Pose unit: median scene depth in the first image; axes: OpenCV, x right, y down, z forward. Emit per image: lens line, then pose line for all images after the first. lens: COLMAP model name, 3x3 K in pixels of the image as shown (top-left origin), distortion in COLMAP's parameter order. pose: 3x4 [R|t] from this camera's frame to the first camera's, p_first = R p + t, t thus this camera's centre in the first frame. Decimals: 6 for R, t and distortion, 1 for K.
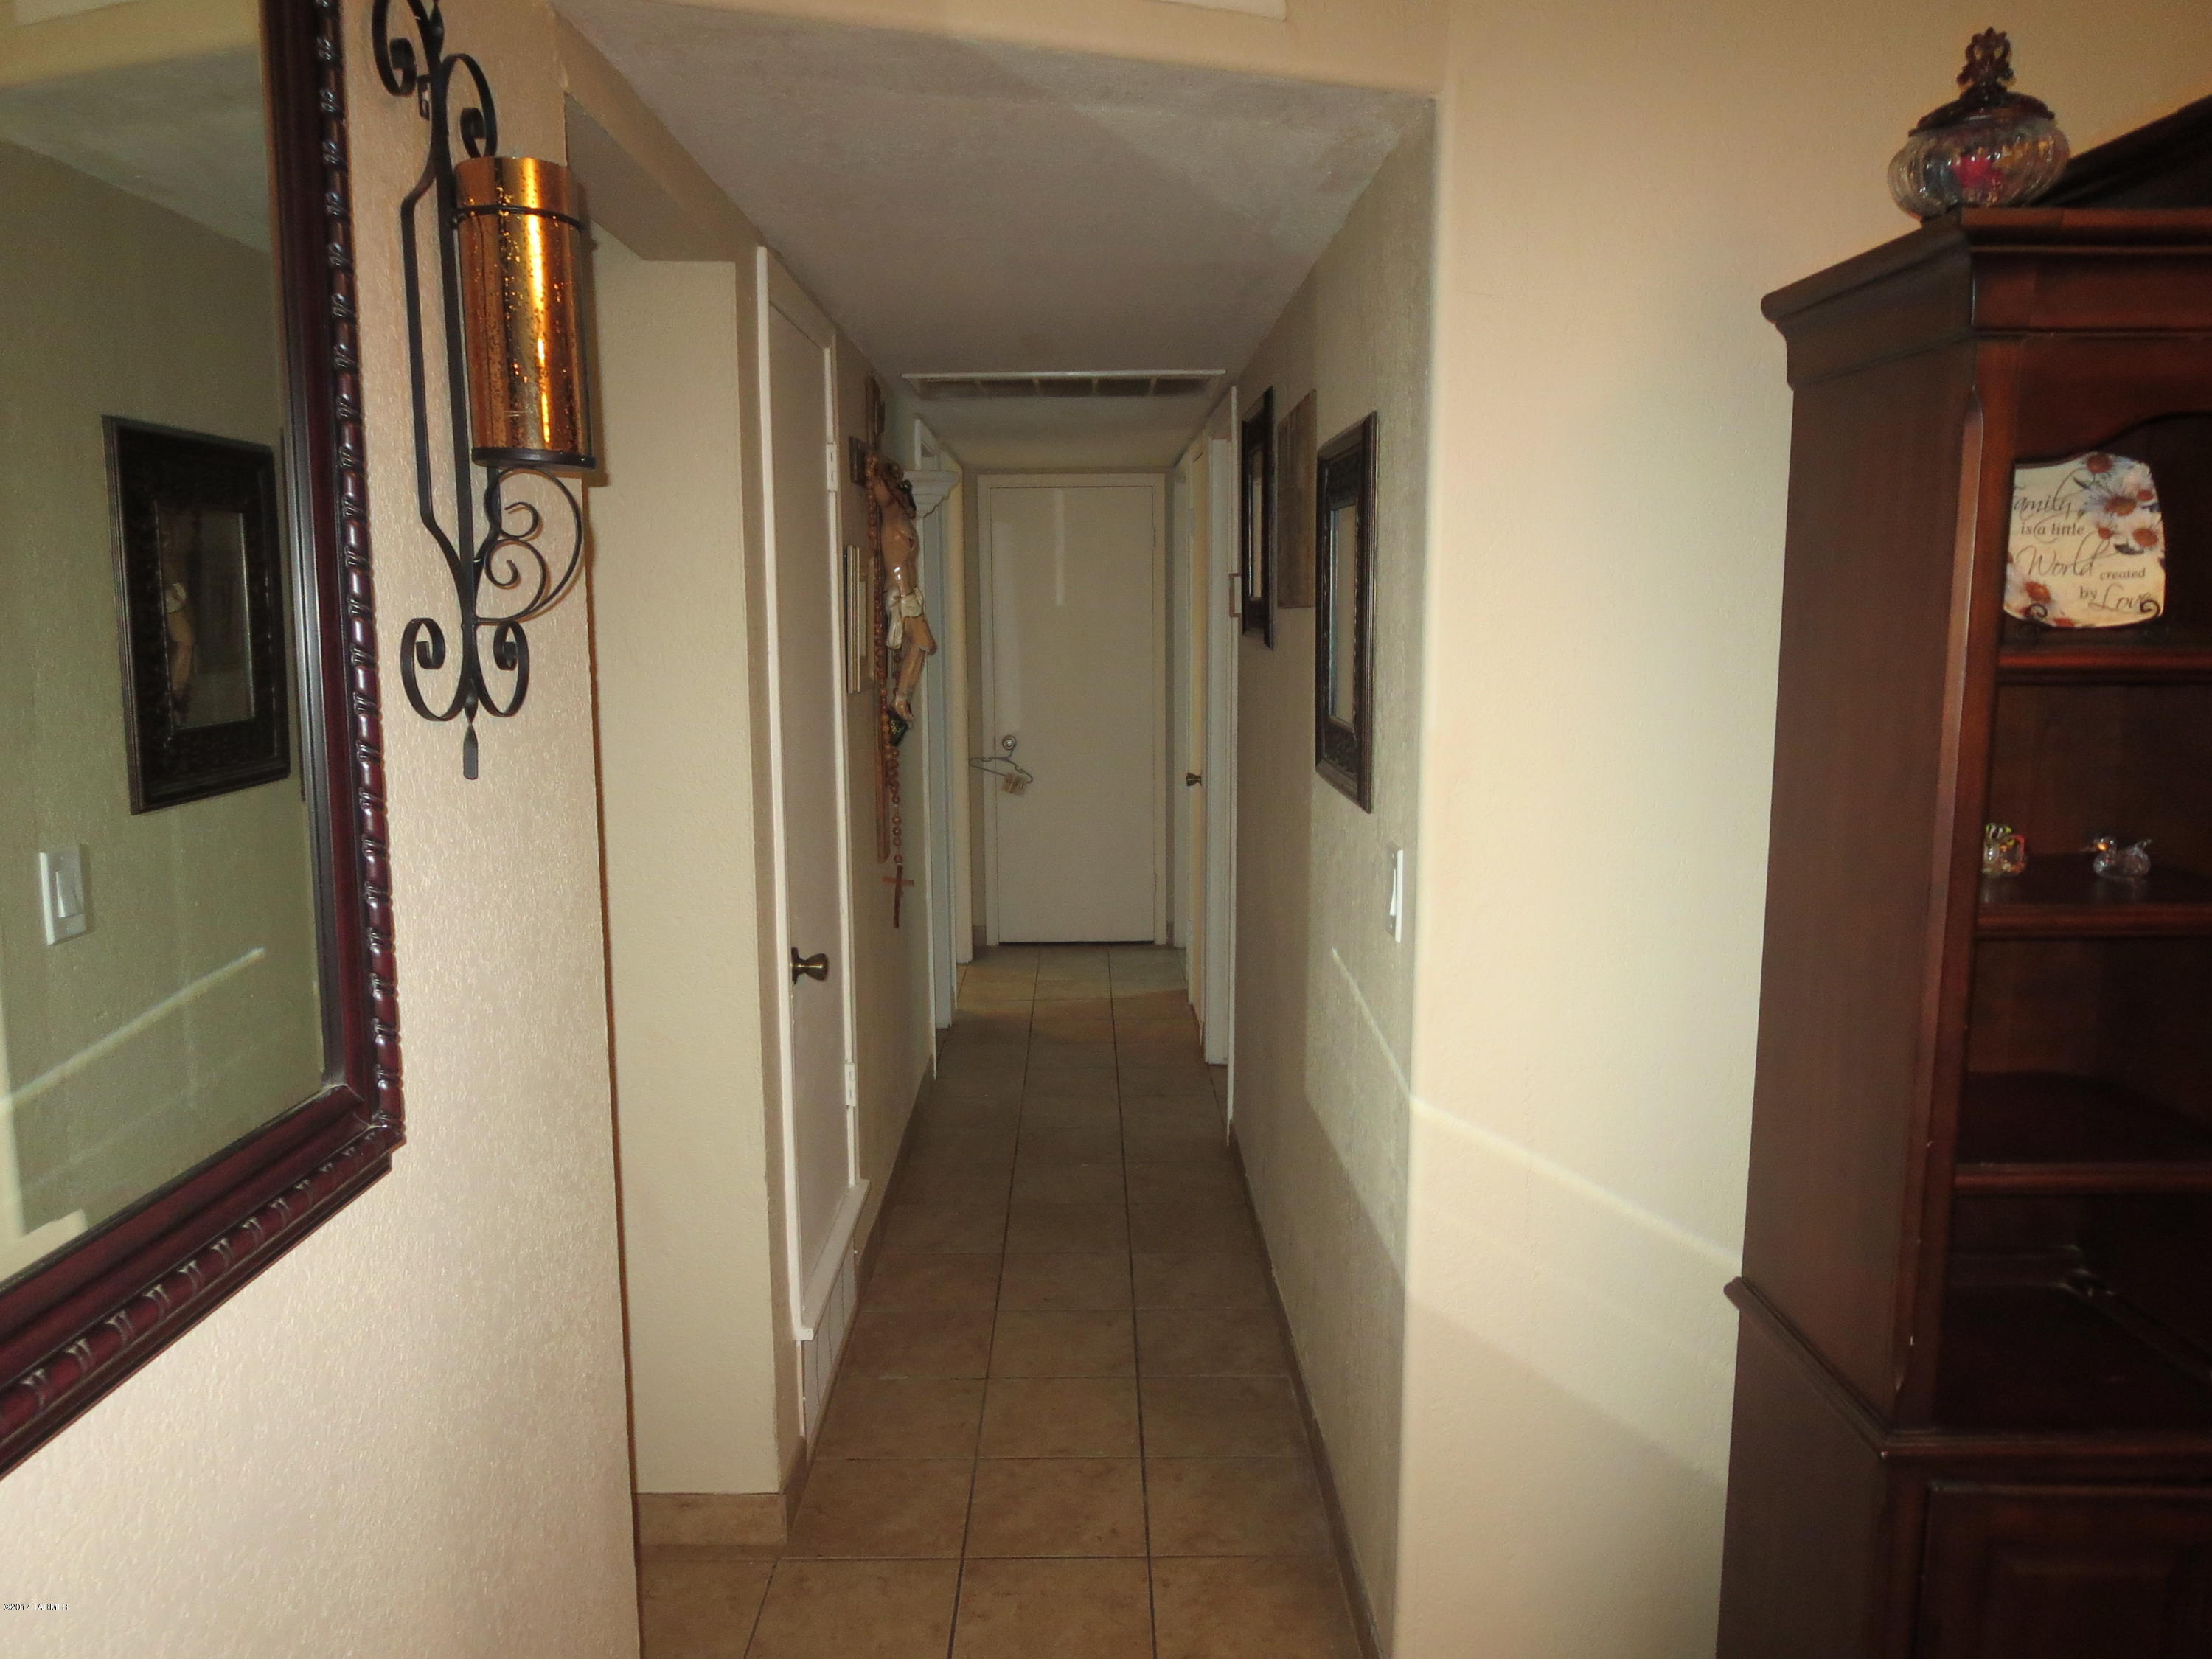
lens RADIAL K [[1579.1, 0, 1106.0], [0, 1579.1, 829.5], [0, 0, 1]] dist [0.045779, 0.000452]
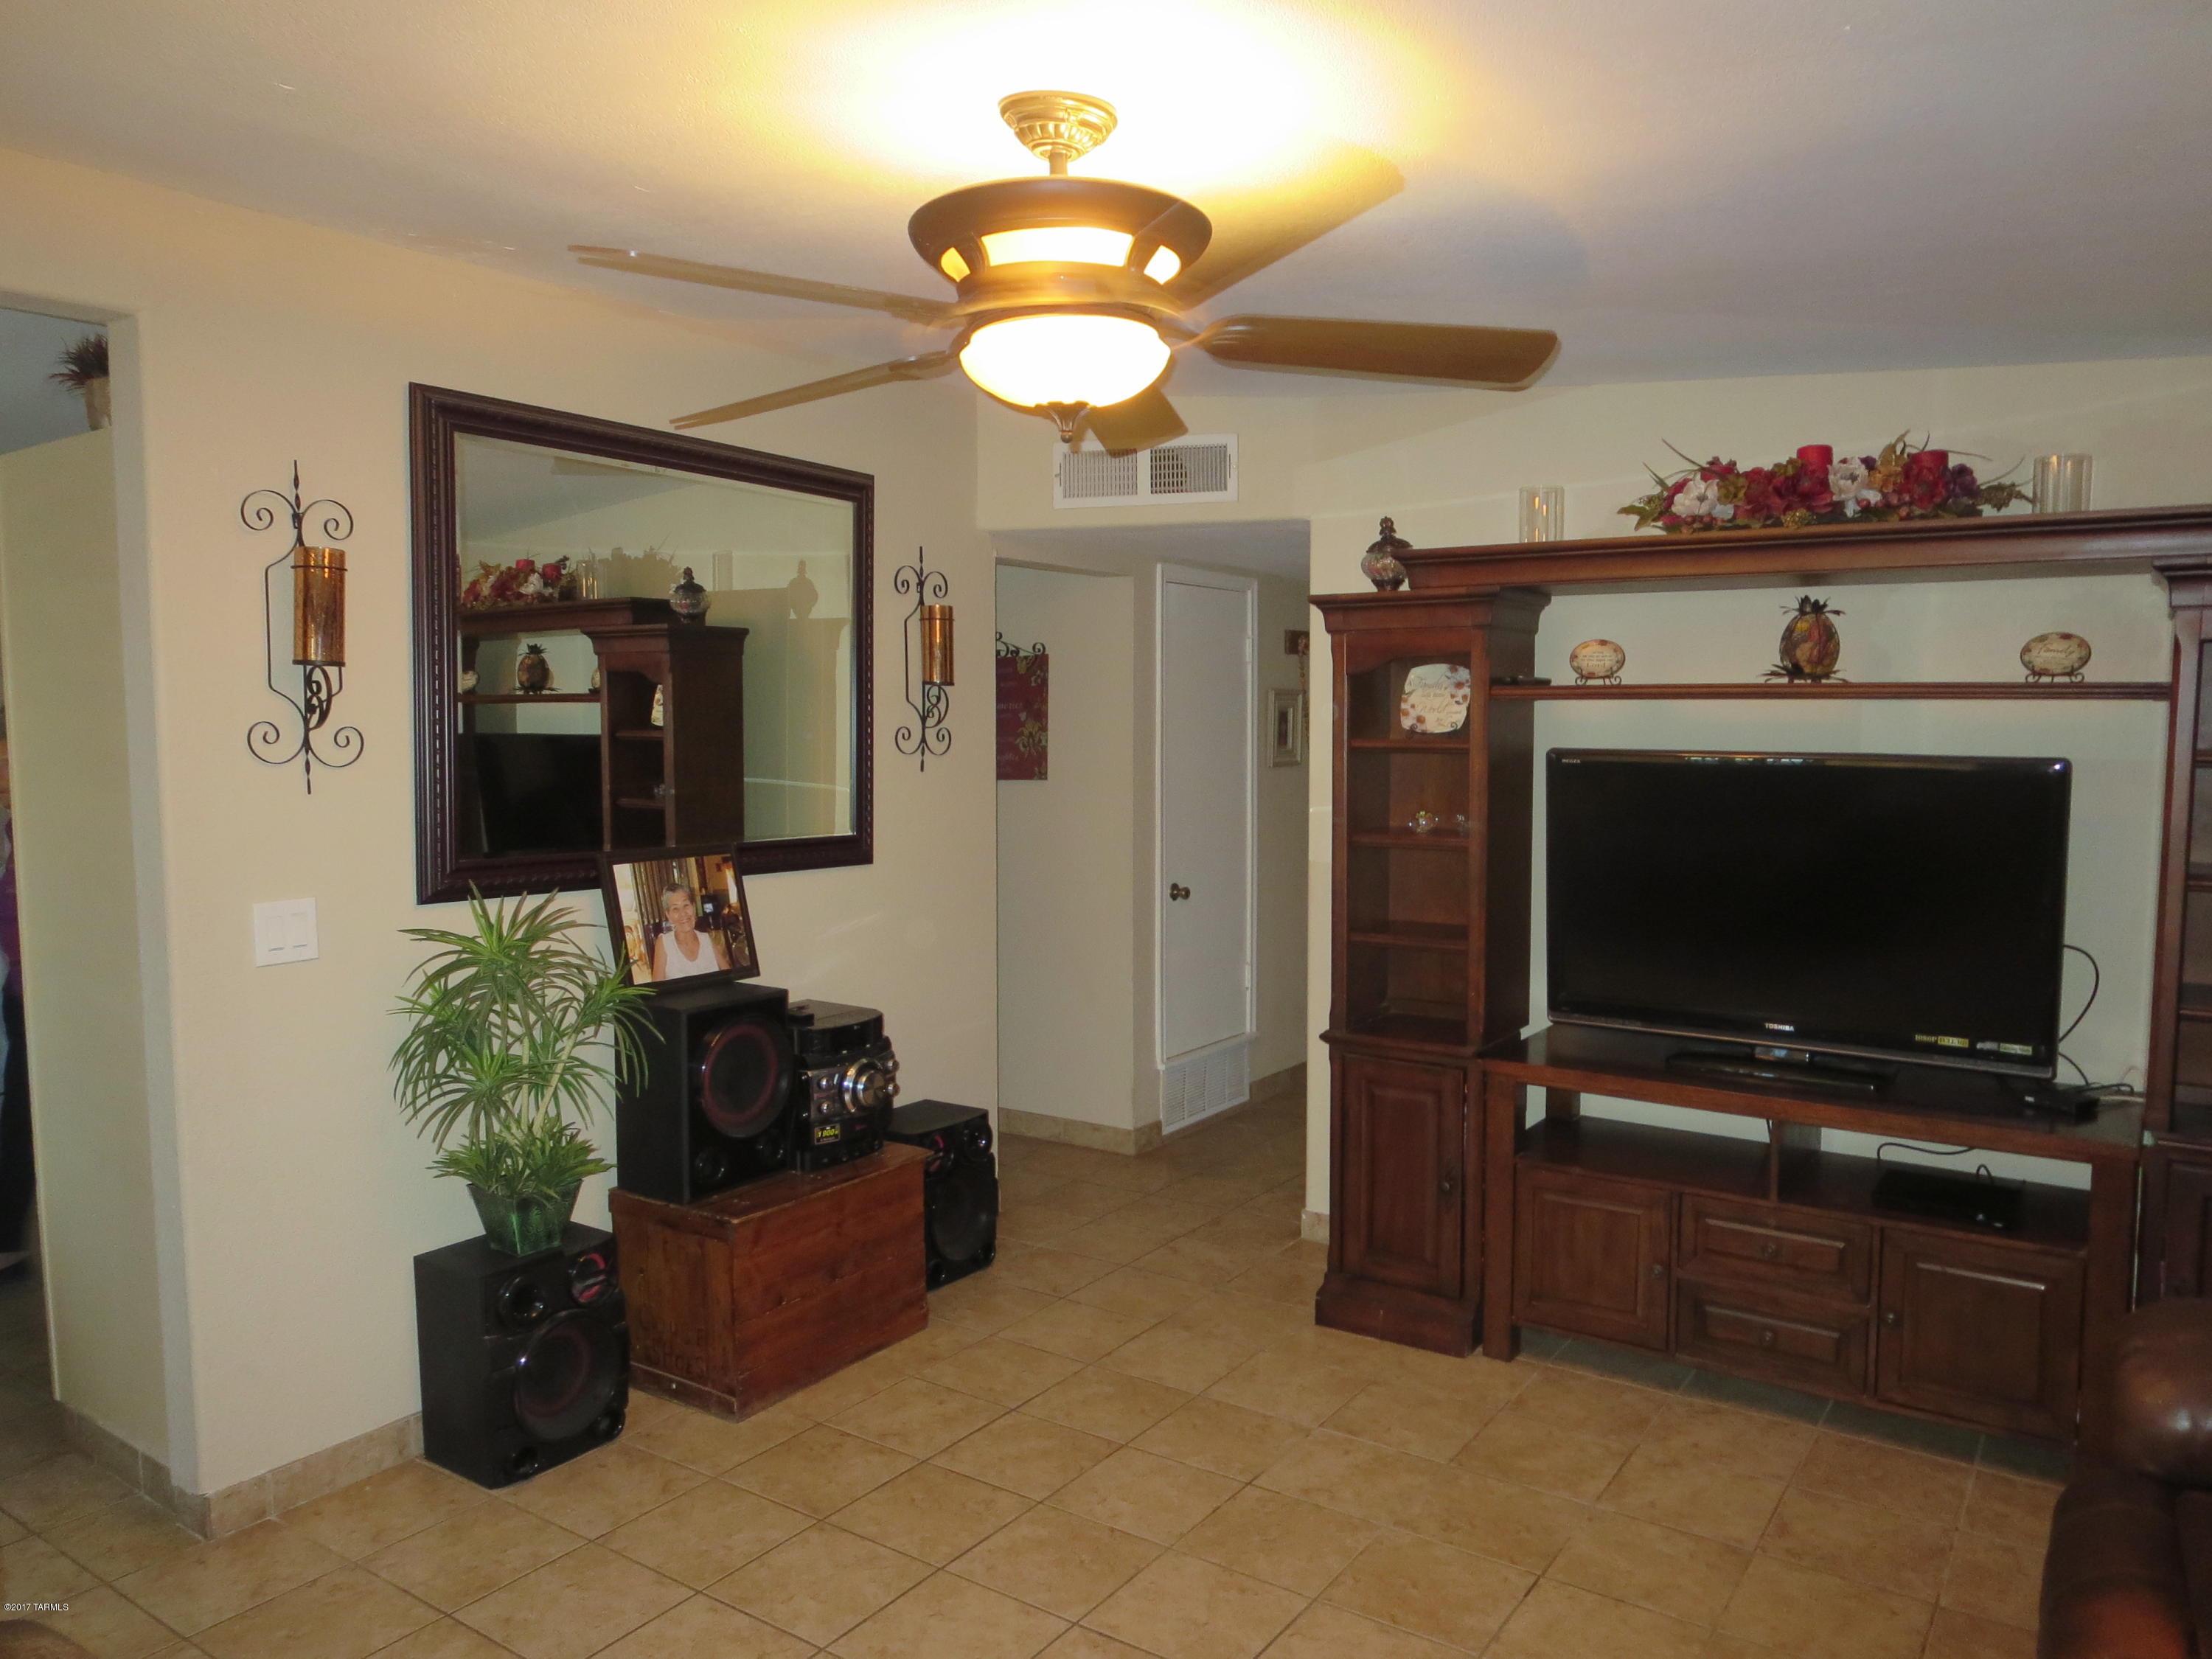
lens RADIAL K [[1576.0, 0, 1106.0], [0, 1576.0, 829.5], [0, 0, 1]] dist [-0.032896, -0.000087]
pose [[0.818017, 0.039337, -0.573847, 1.690018], [-0.082365, 0.995388, -0.049177, 0.201723], [0.569266, 0.087492, 0.817485, -1.388542]]
